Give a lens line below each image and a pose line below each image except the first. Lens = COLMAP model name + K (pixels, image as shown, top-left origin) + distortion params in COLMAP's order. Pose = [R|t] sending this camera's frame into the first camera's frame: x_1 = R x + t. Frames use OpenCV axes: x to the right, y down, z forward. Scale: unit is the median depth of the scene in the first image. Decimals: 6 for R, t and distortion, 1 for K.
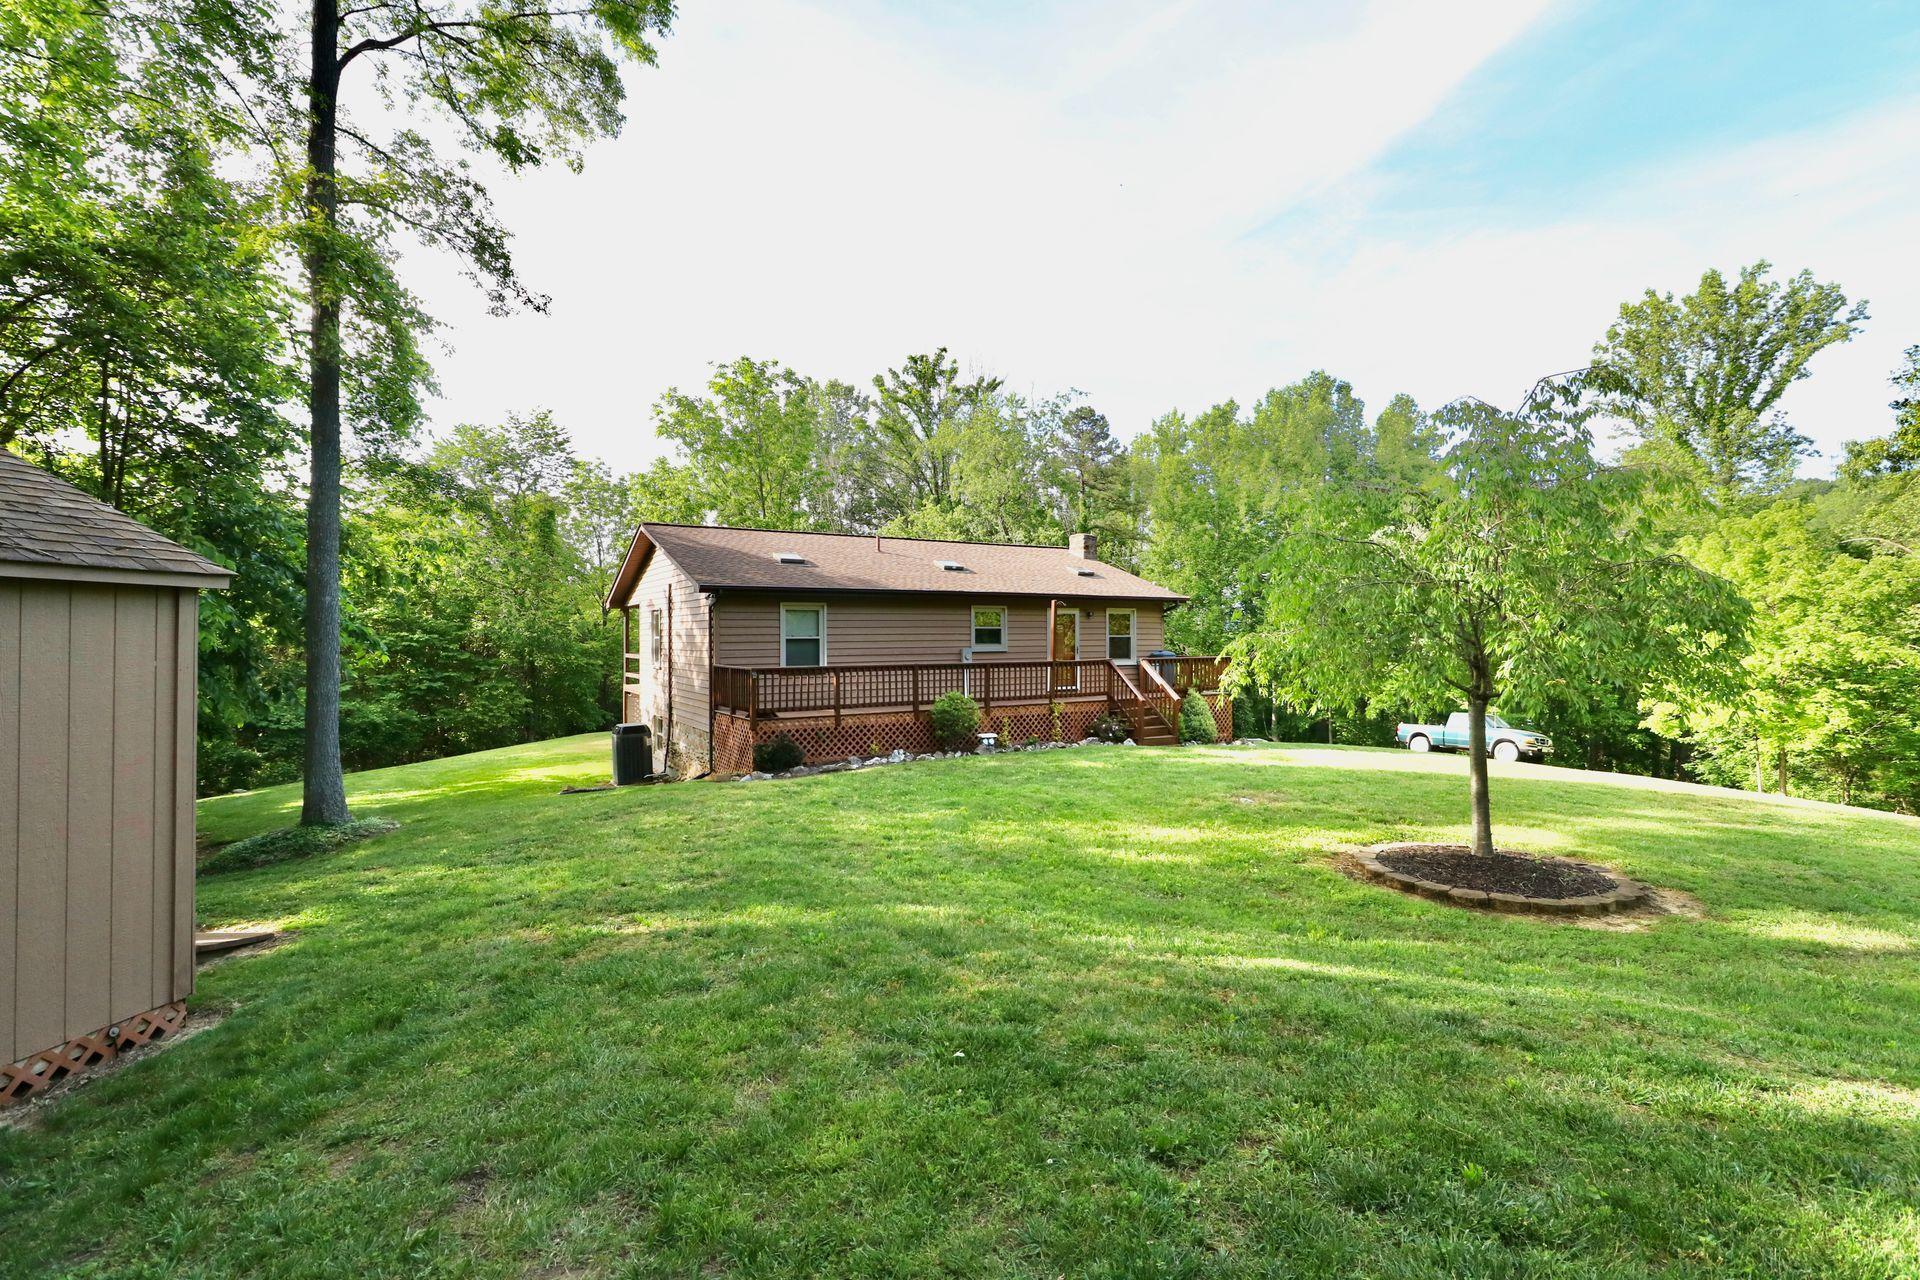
lens RADIAL K [[888.0, 0, 962.0], [0, 888.0, 623.6], [0, 0, 1]] dist [-0.002653, -0.000790]
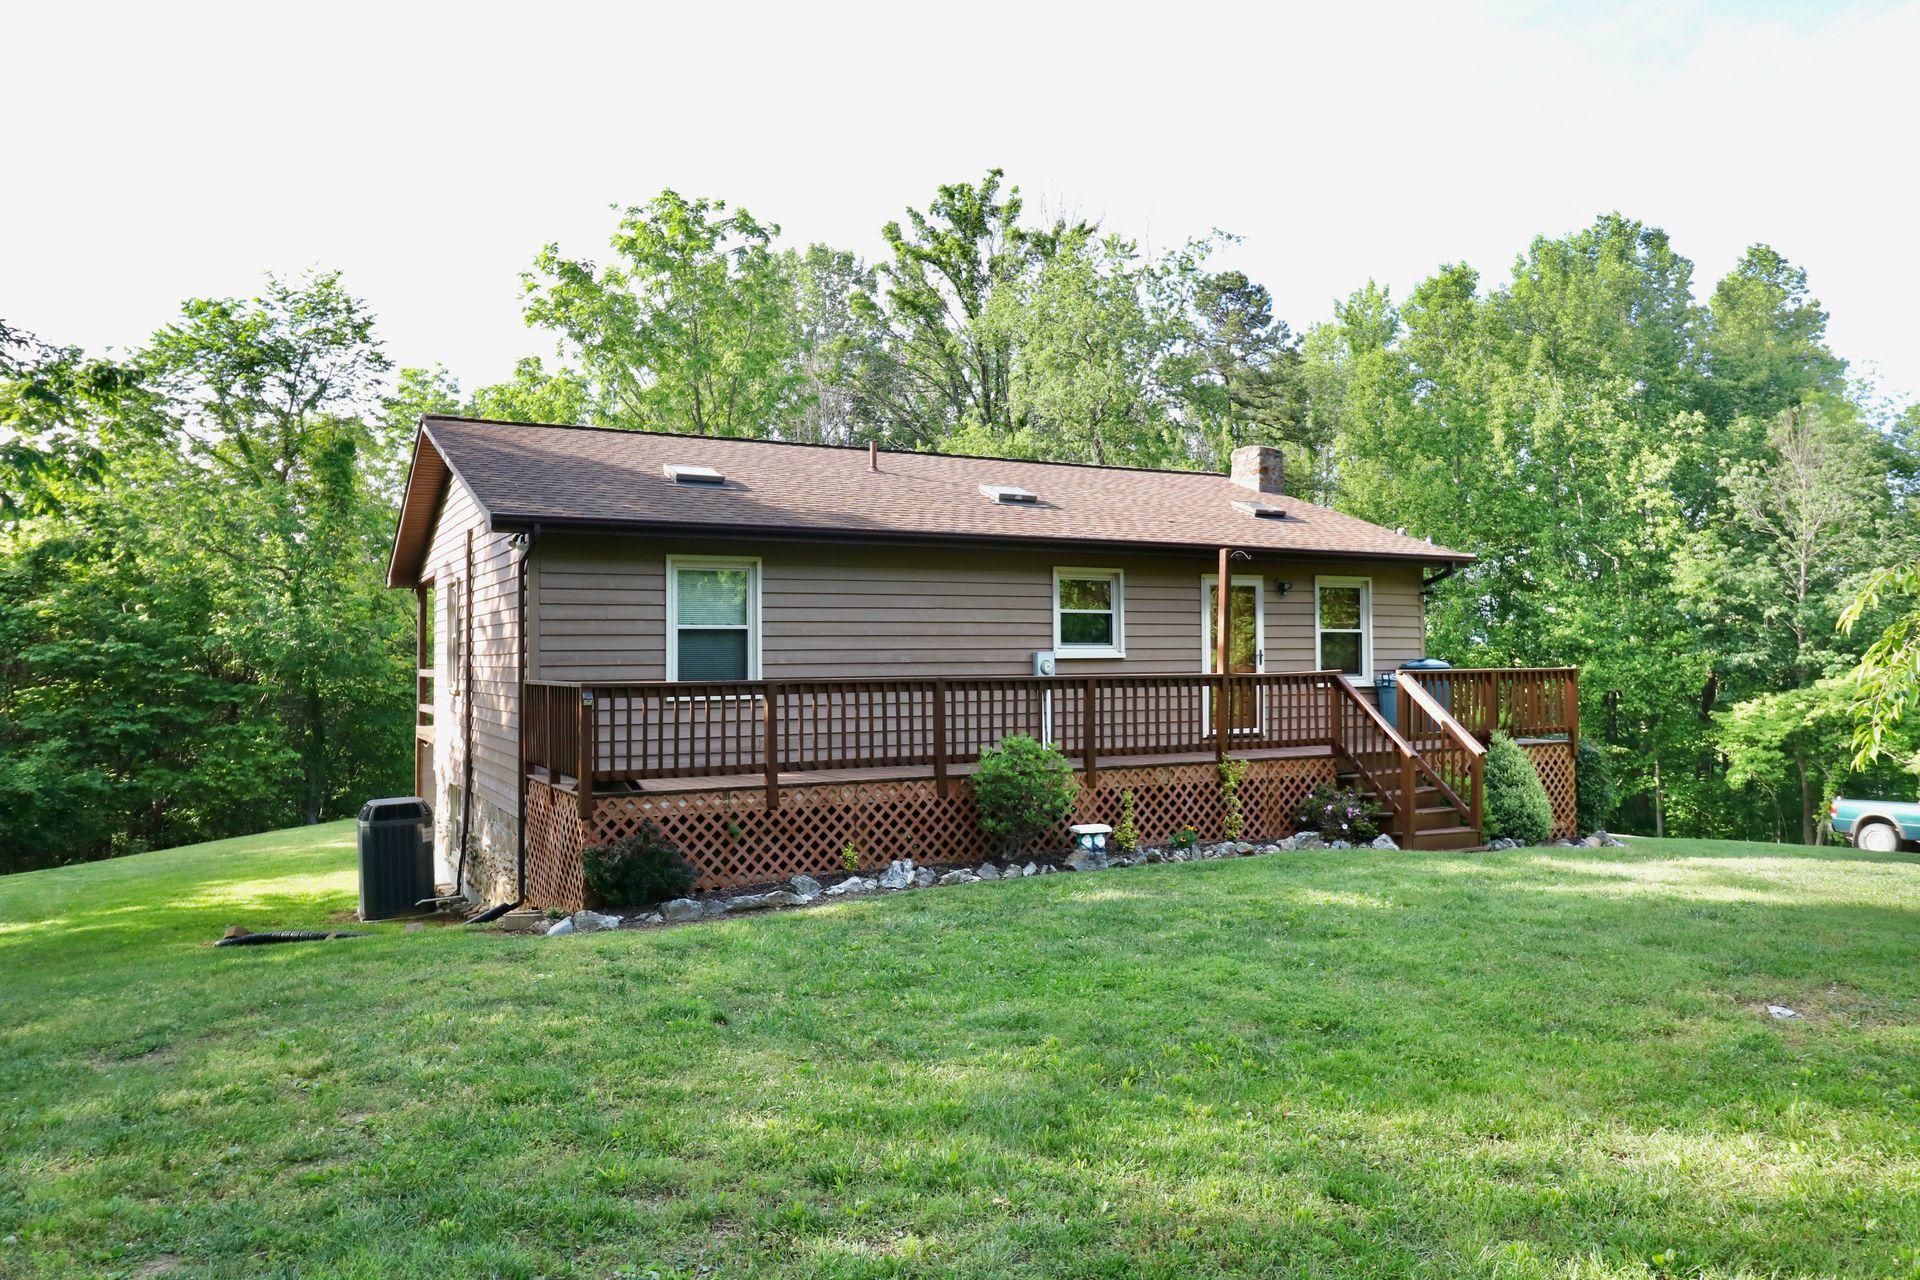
lens RADIAL K [[1323.5, 0, 960.0], [0, 1323.5, 640.0], [0, 0, 1]] dist [-0.003483, -0.001659]
pose [[0.998719, -0.003318, -0.050484, -0.004312], [0.003250, 0.999994, -0.001418, 0.020810], [0.050489, 0.001252, 0.998724, 0.233239]]
